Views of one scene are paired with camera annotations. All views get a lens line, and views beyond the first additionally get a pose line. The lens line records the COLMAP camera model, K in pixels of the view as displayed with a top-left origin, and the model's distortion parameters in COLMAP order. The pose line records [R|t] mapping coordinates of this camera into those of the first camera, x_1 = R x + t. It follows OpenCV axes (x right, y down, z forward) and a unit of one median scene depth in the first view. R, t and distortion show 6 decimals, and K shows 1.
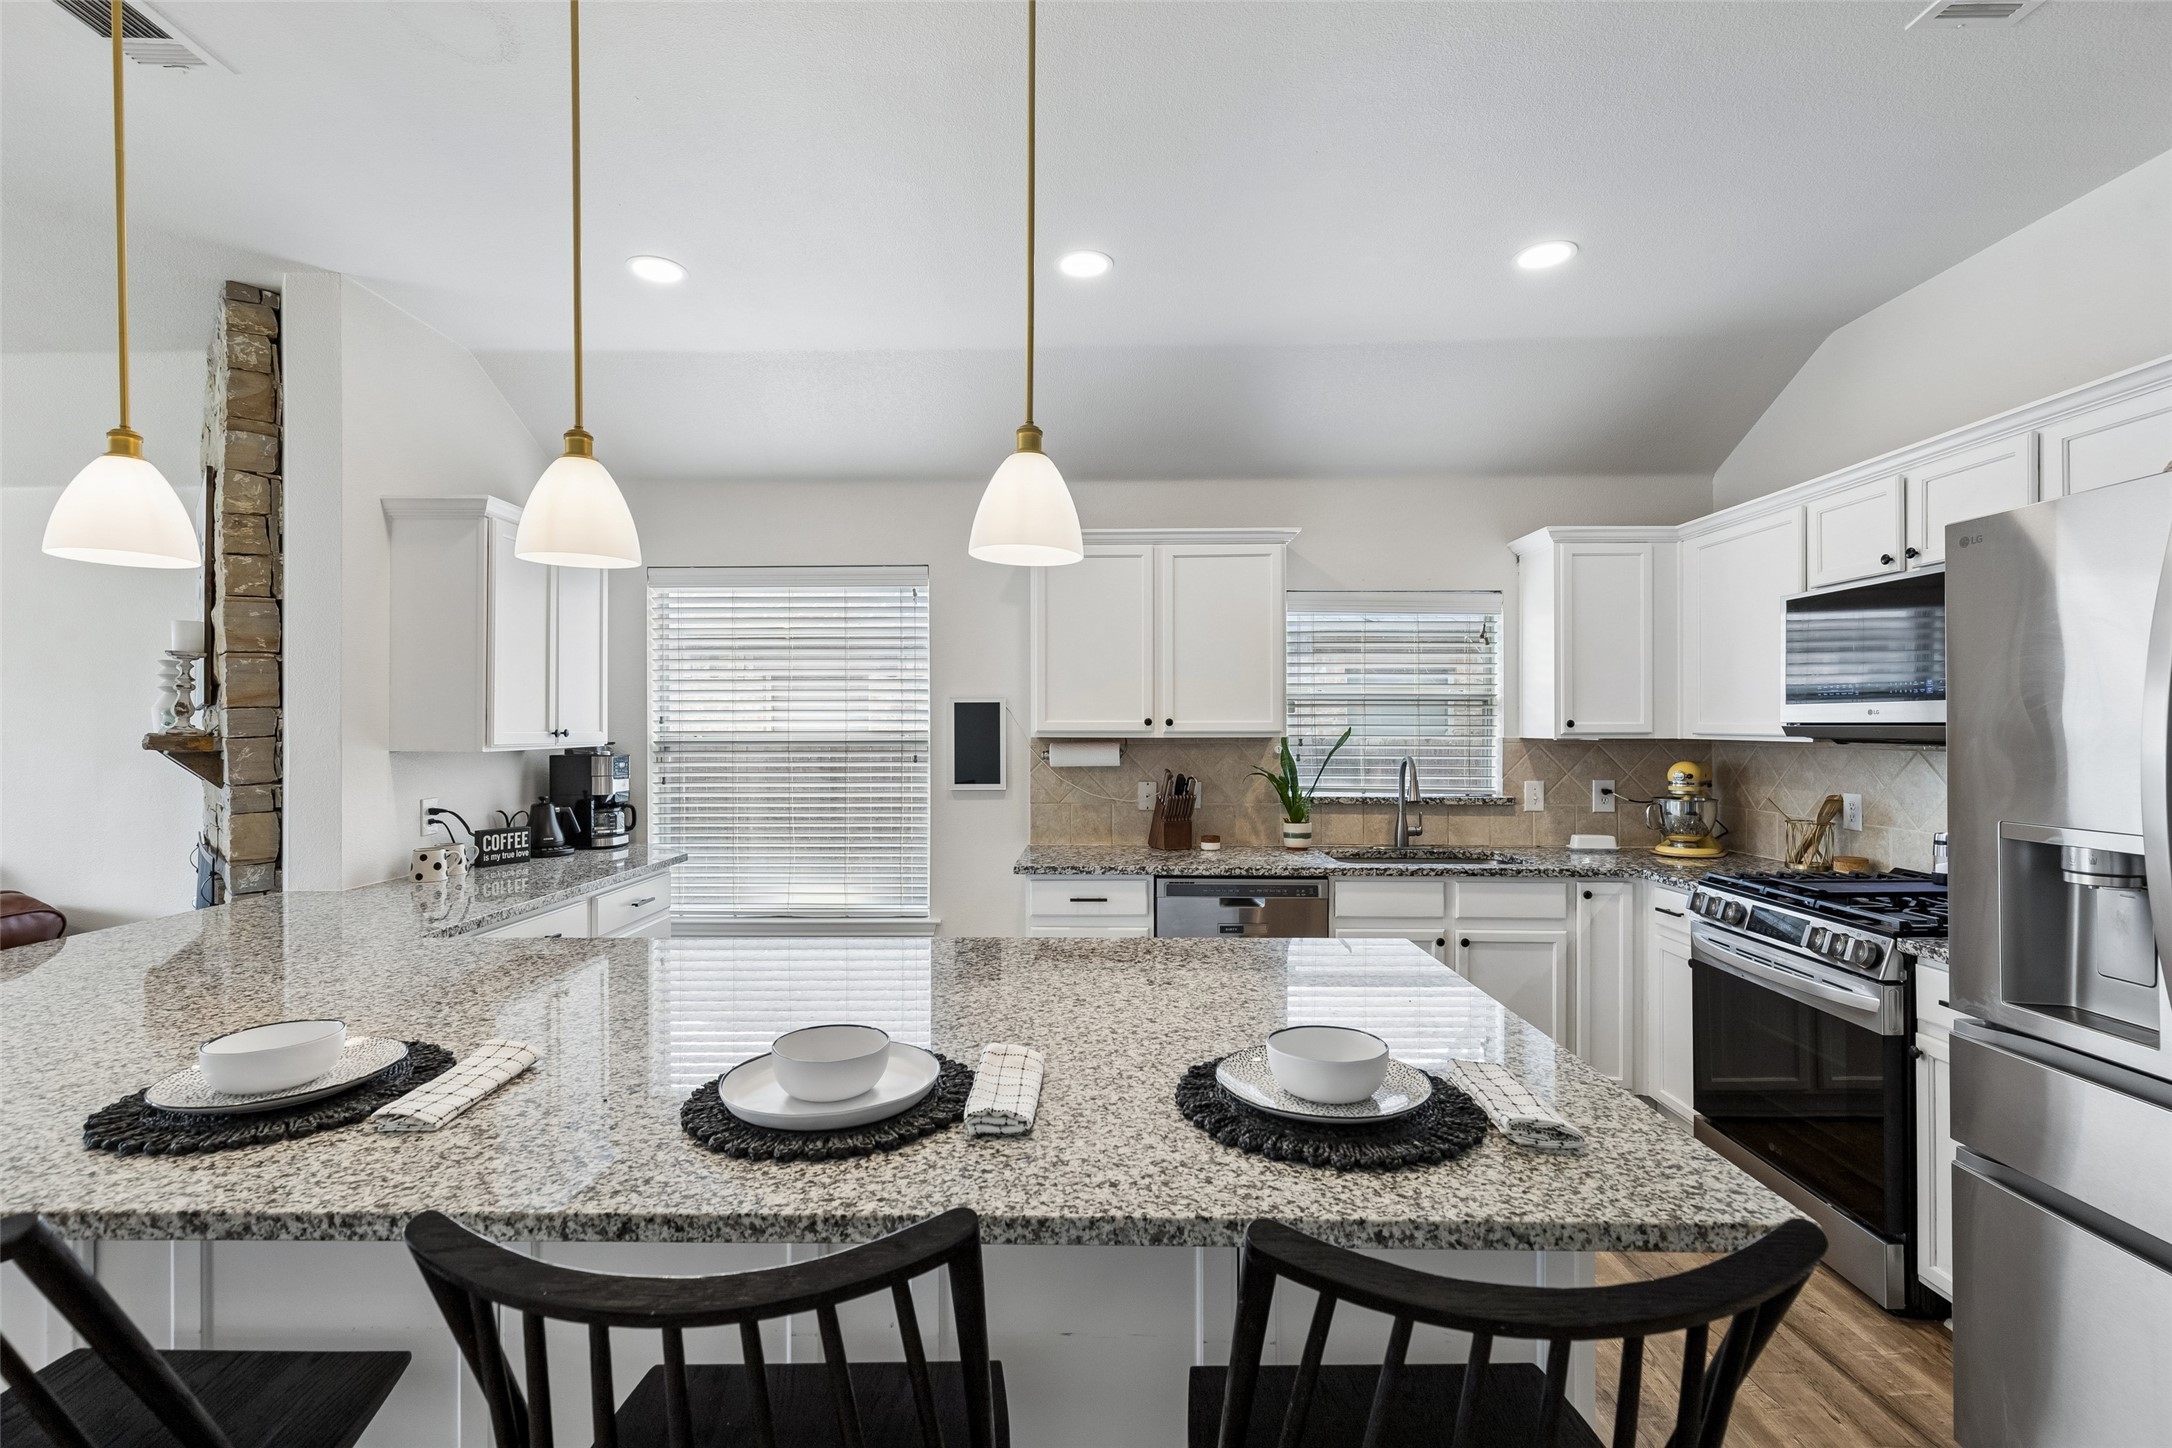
lens RADIAL K [[990.3, 0, 1078.0], [0, 990.3, 723.4], [0, 0, 1]] dist [0.010063, -0.002787]
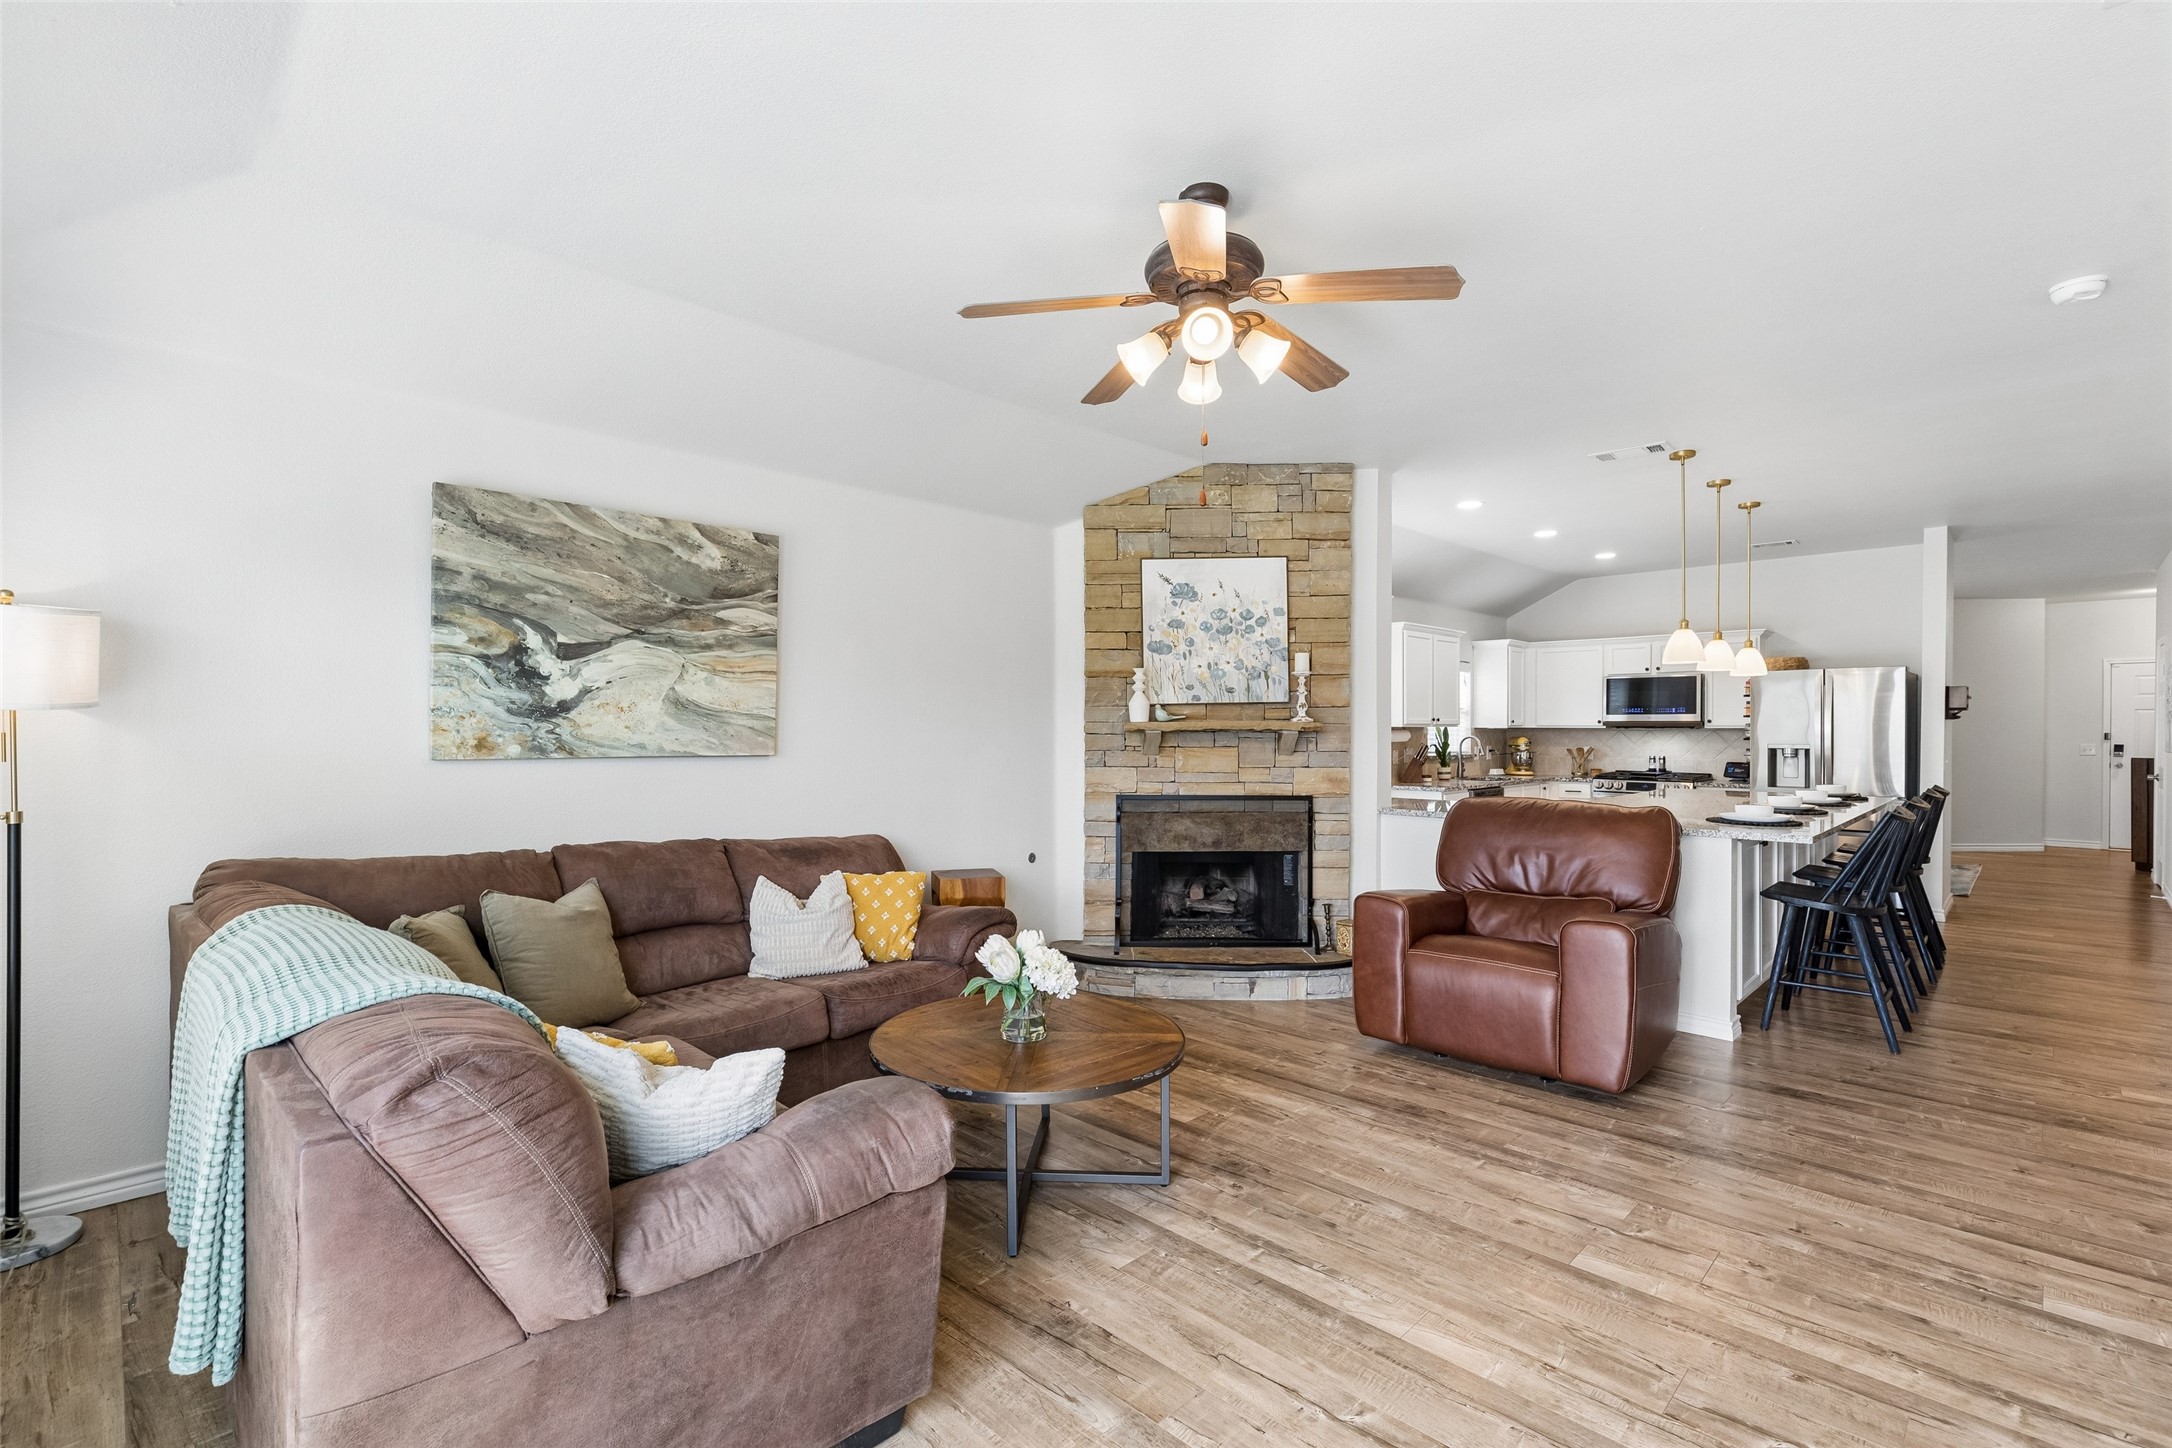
lens RADIAL K [[990.3, 0, 1077.9], [0, 990.3, 726.3], [0, 0, 1]] dist [0.010063, -0.002787]
pose [[0.685775, 0.002294, 0.727810, -1.945886], [-0.003660, 0.999993, 0.000297, 0.015750], [-0.727804, -0.002867, 0.685779, 0.114093]]
